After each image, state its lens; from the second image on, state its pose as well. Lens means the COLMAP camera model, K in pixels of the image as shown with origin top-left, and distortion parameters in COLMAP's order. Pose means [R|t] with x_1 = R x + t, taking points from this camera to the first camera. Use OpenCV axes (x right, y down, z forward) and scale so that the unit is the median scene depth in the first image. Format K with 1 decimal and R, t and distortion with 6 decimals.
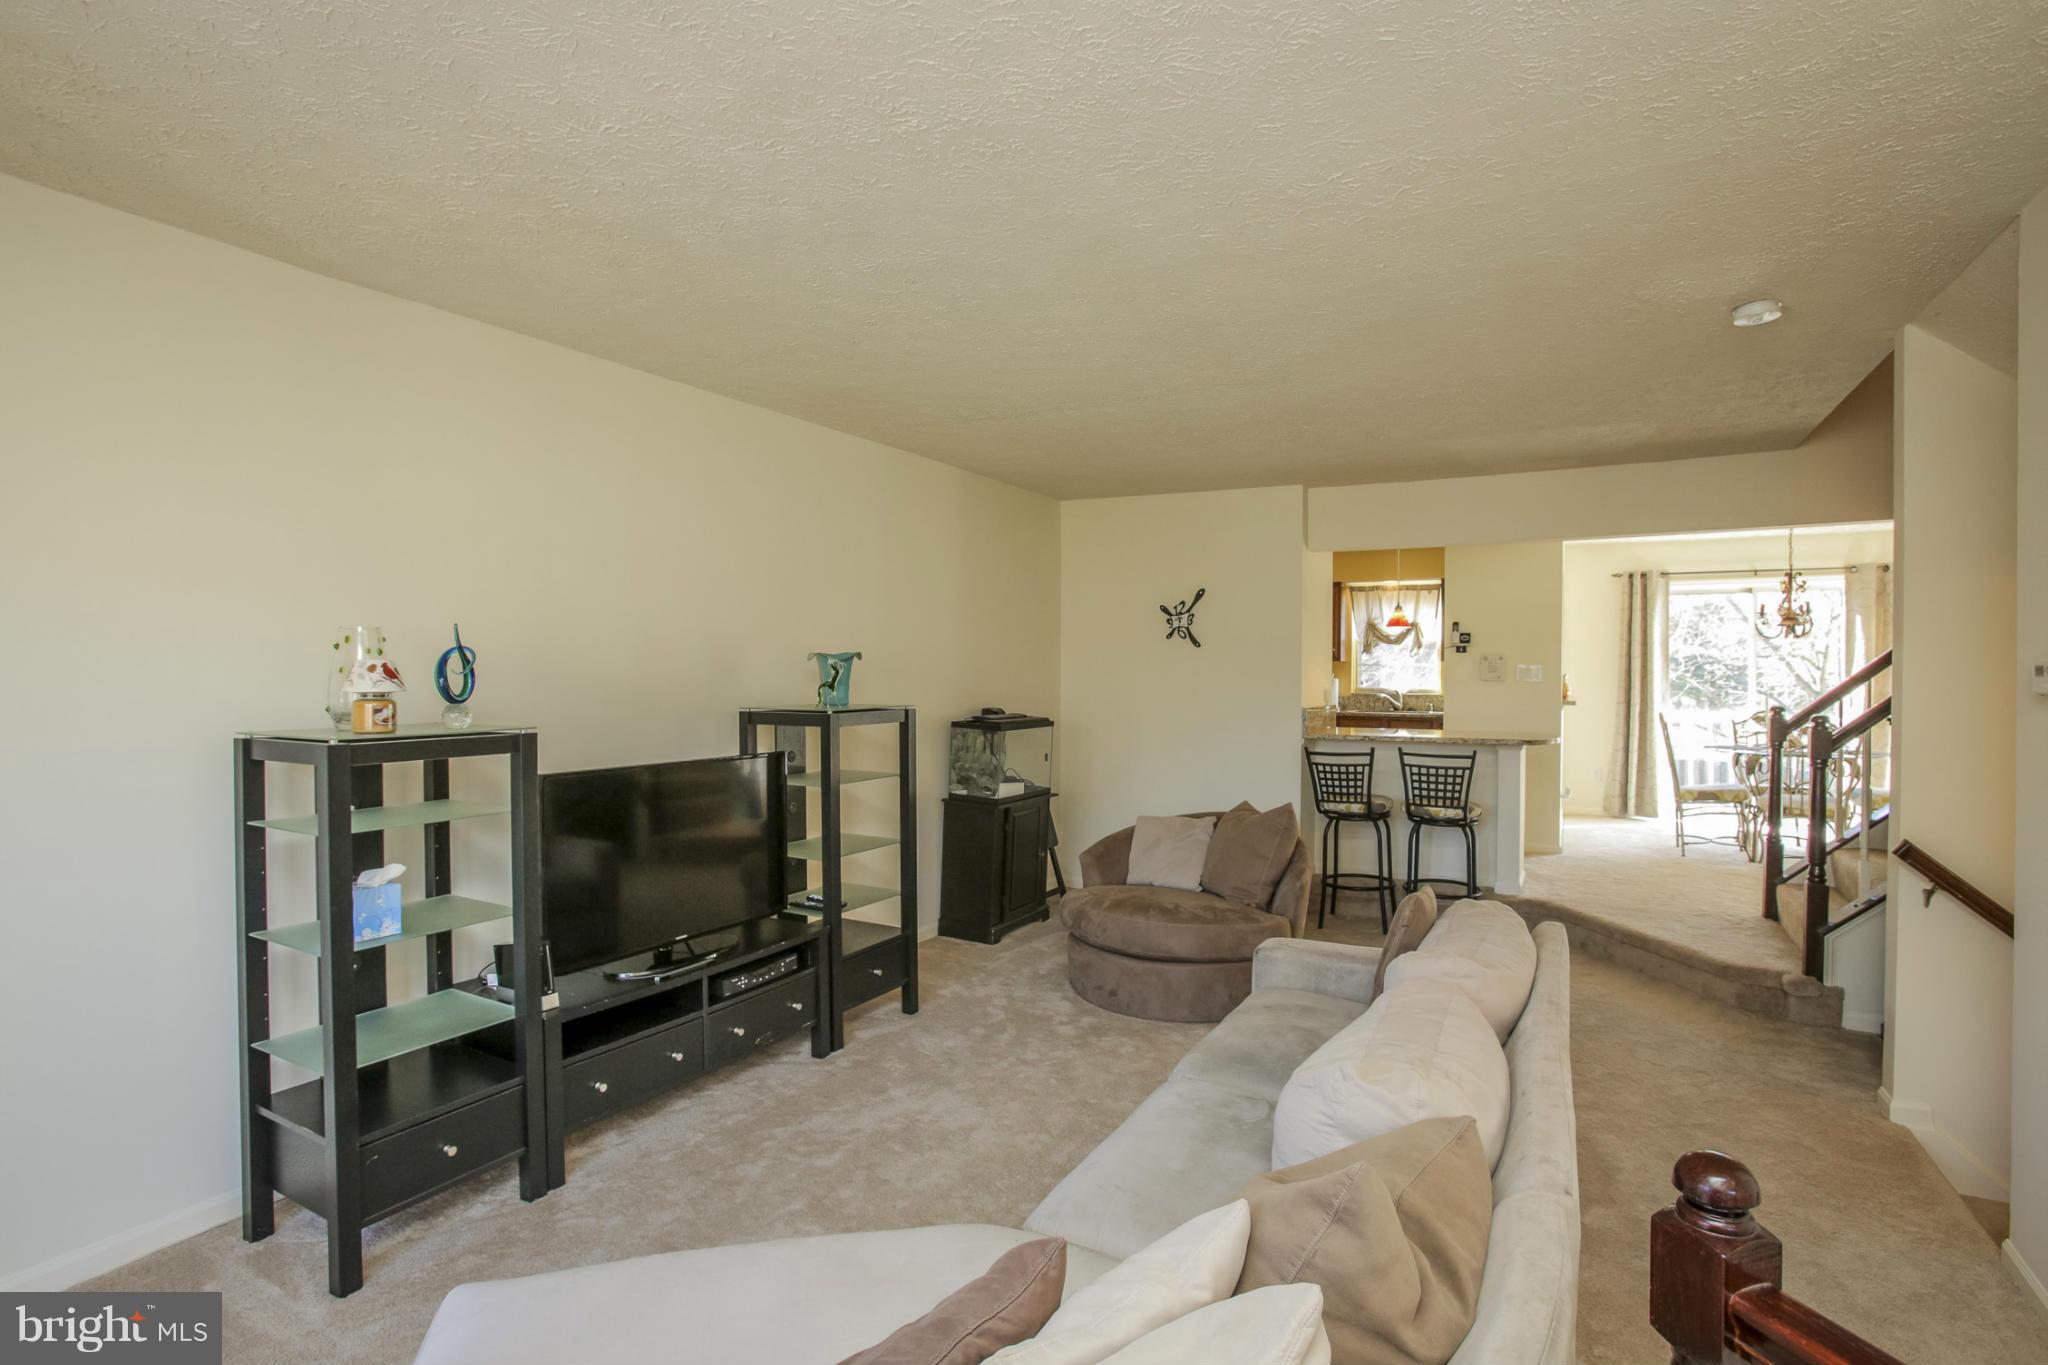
lens RADIAL K [[1087.8, 0, 1024.1], [0, 1087.8, 668.7], [0, 0, 1]] dist [-0.040181, 0.003415]
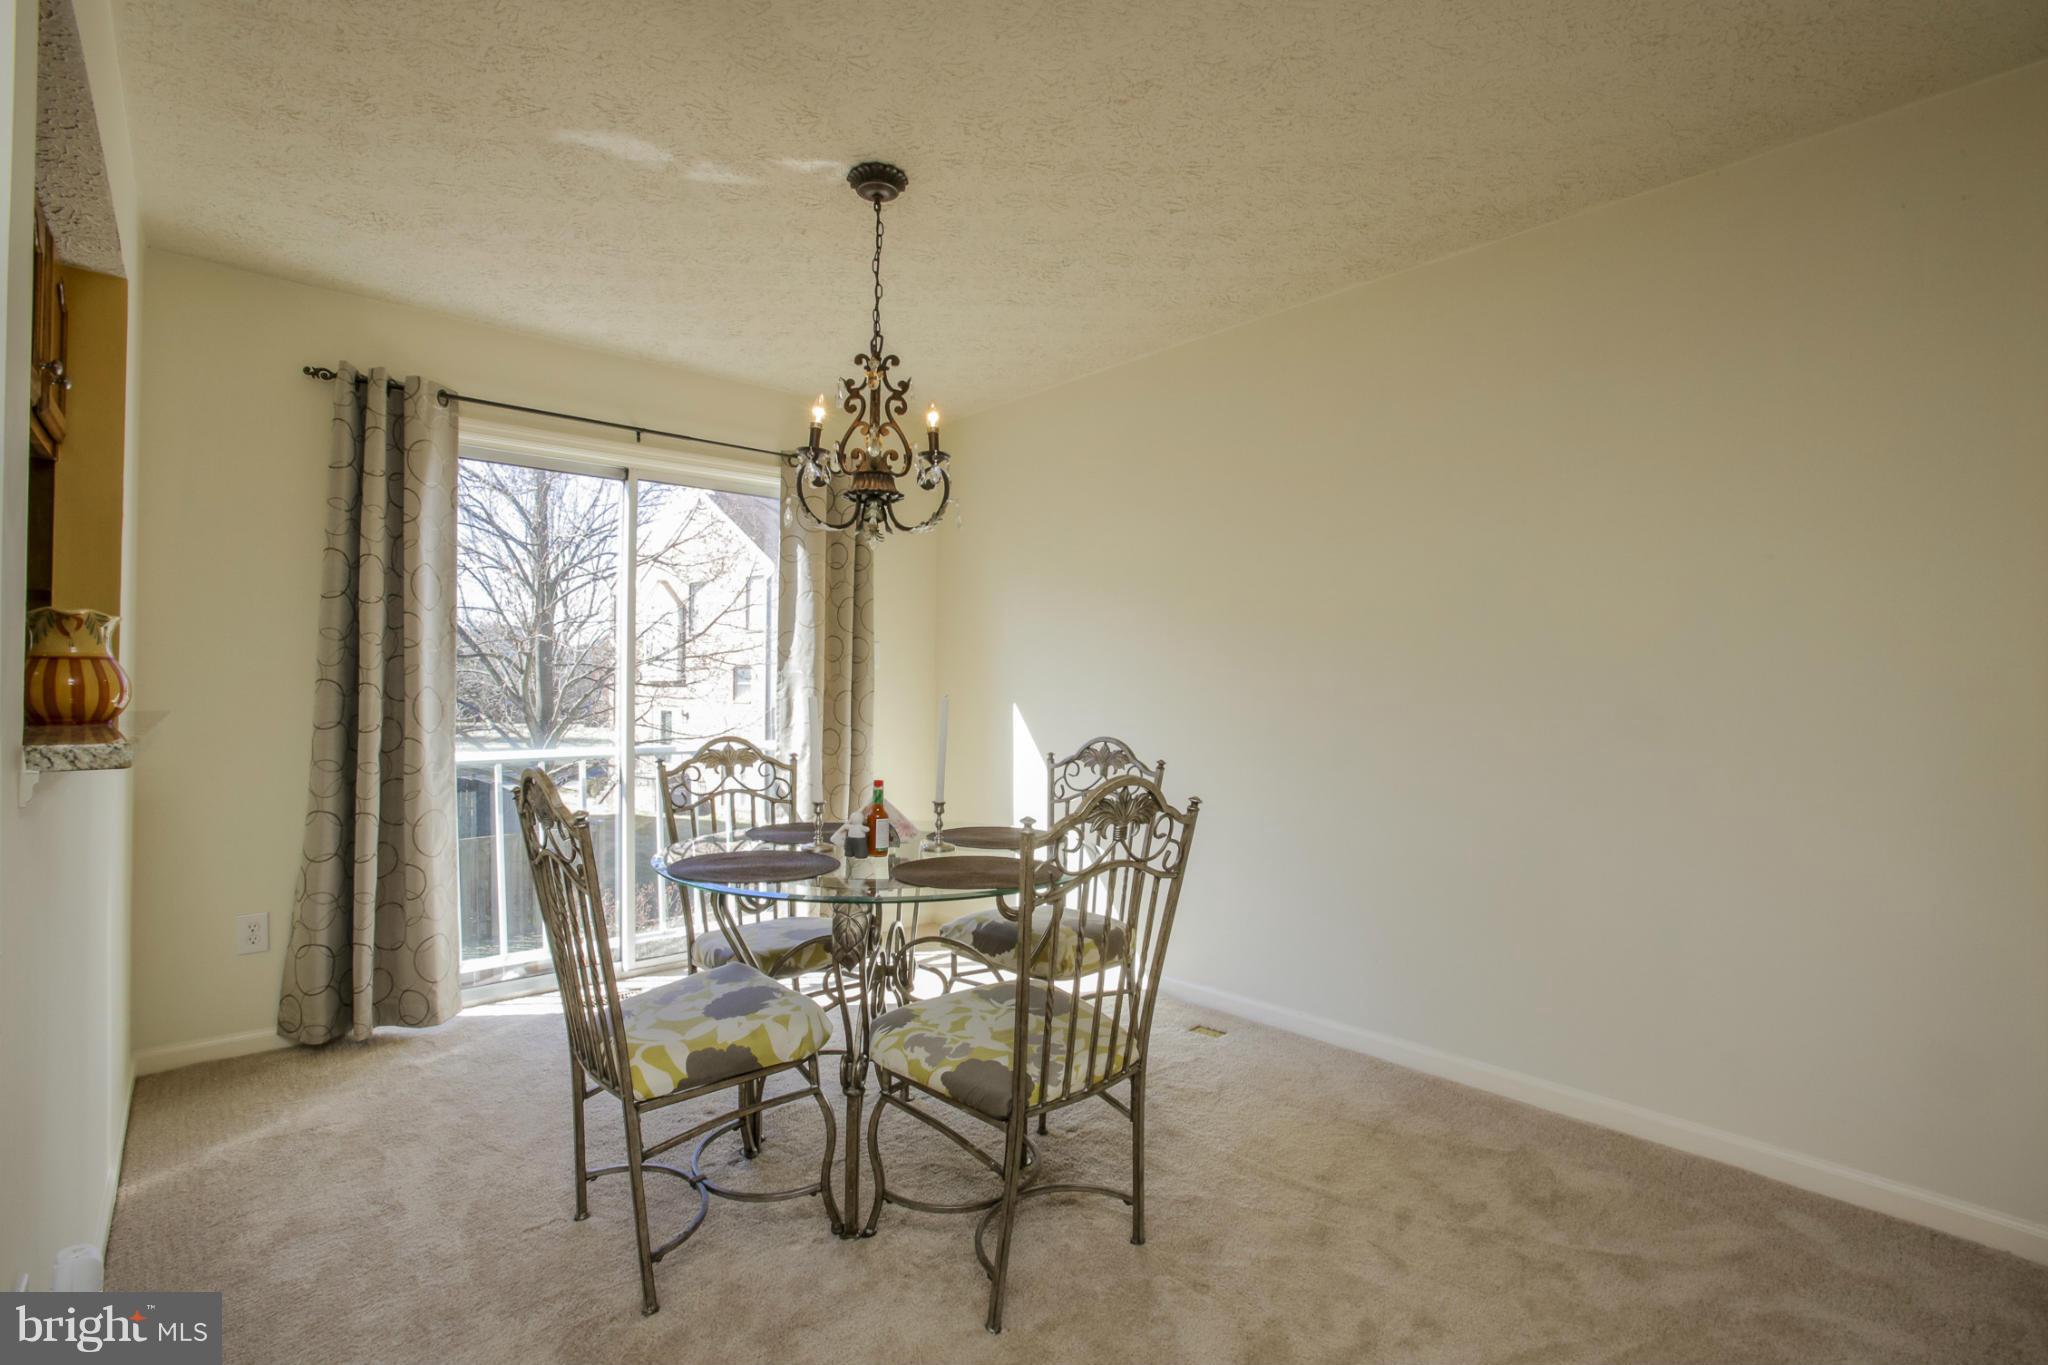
lens RADIAL K [[934.7, 0, 1016.4], [0, 934.7, 687.9], [0, 0, 1]] dist [-0.058878, 0.015070]
pose [[0.341063, -0.003586, 0.940034, 0.351132], [-0.006227, 0.999962, 0.006073, 0.016049], [-0.940020, -0.007925, 0.341027, 0.685662]]
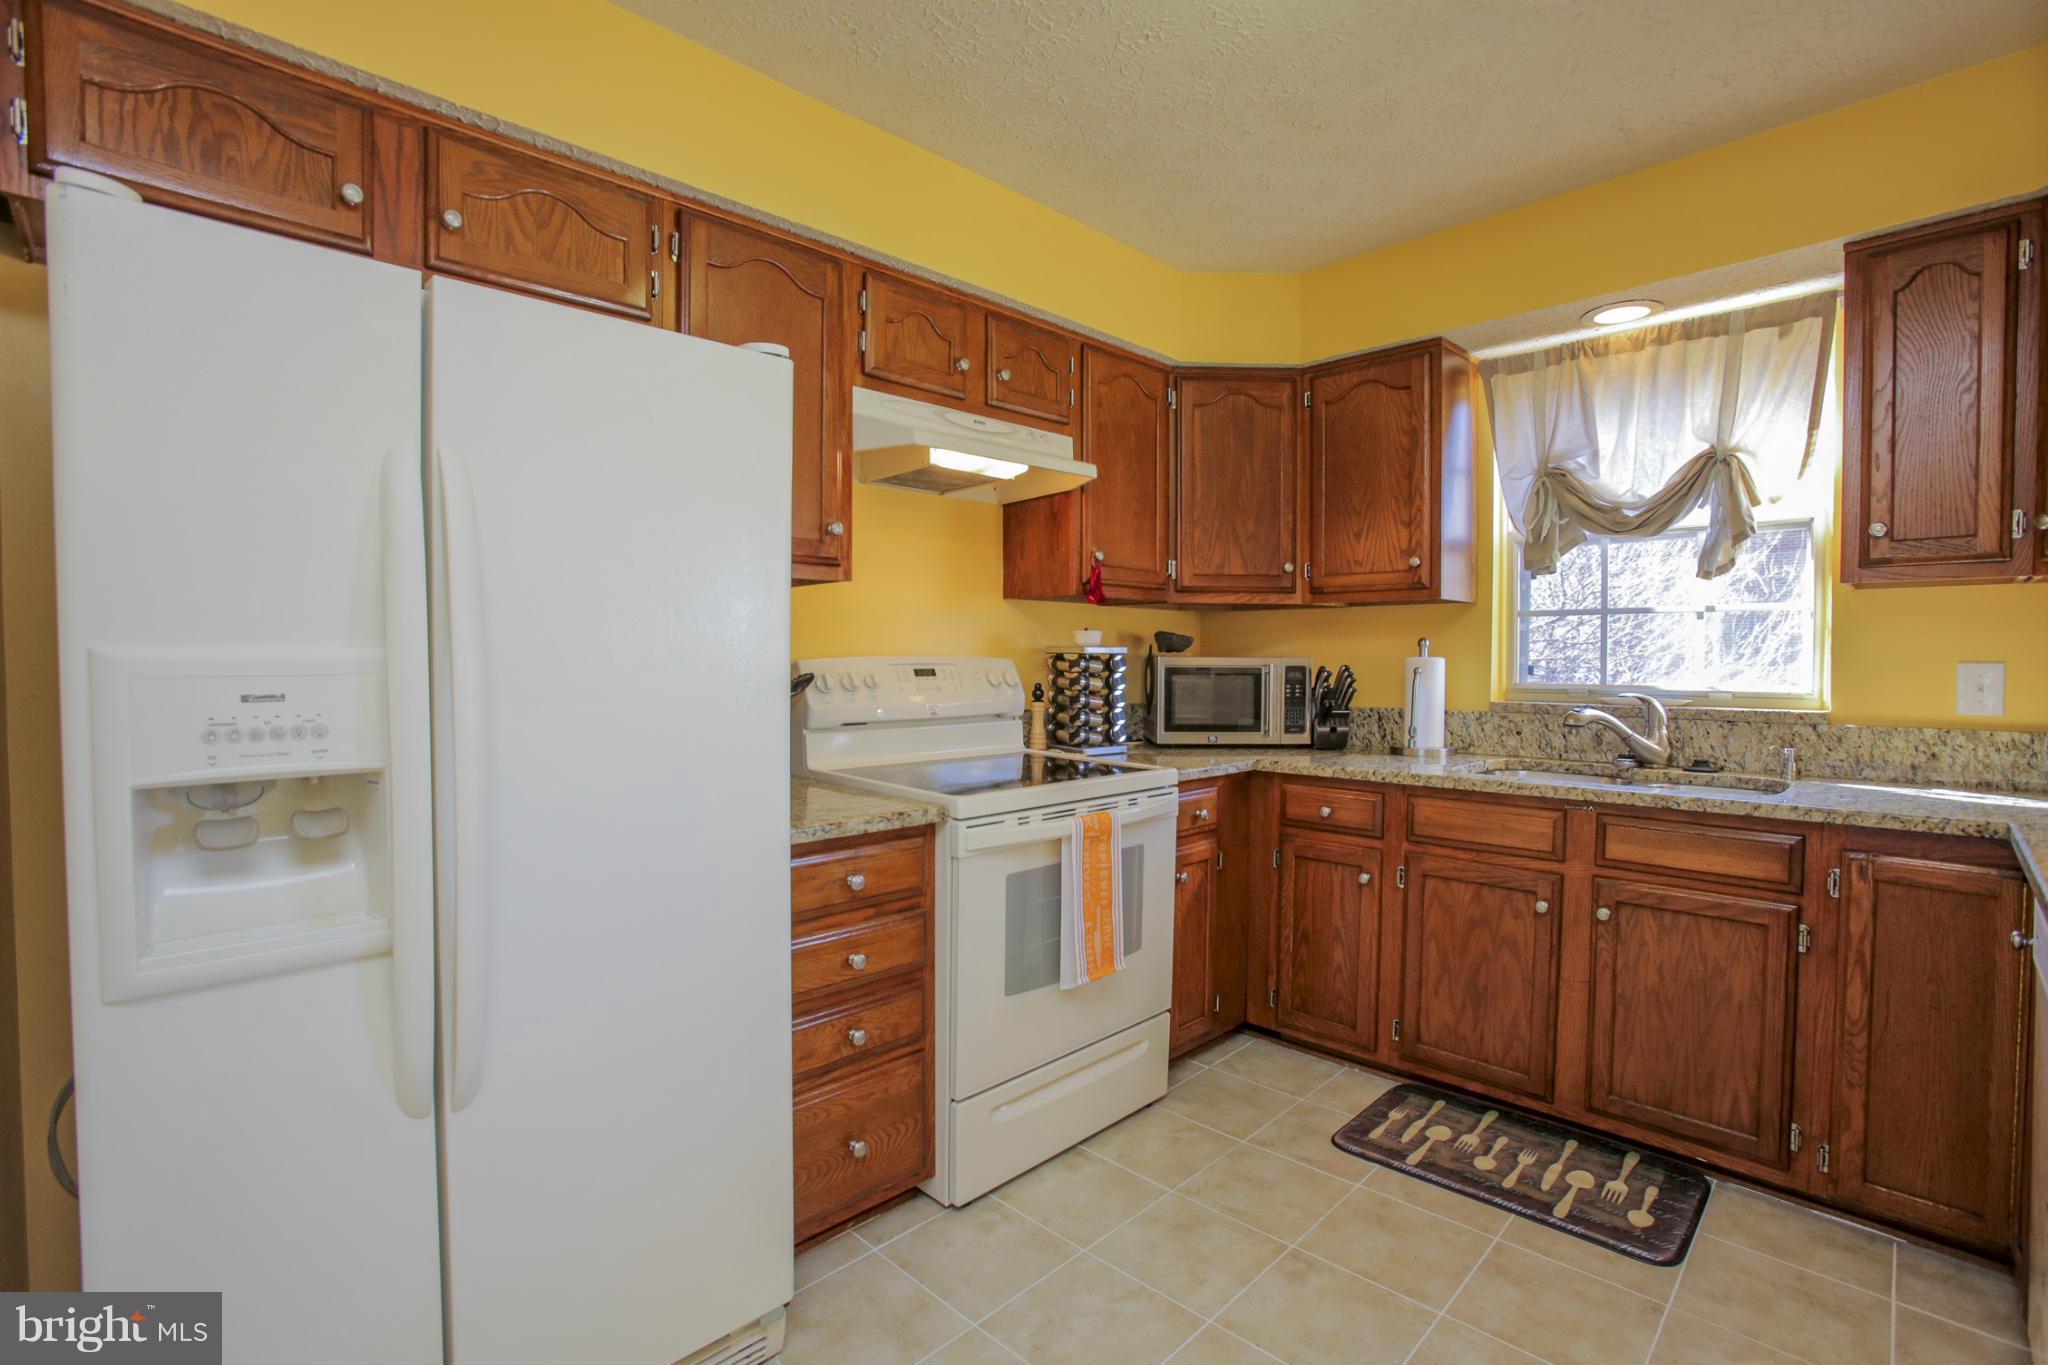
lens RADIAL K [[934.7, 0, 1020.1], [0, 934.7, 675.4], [0, 0, 1]] dist [-0.058878, 0.015070]
pose [[0.953269, 0.003516, -0.302102, 0.285736], [0.001850, 0.999846, 0.017474, 0.011016], [0.302116, -0.017216, 0.953116, 0.794452]]
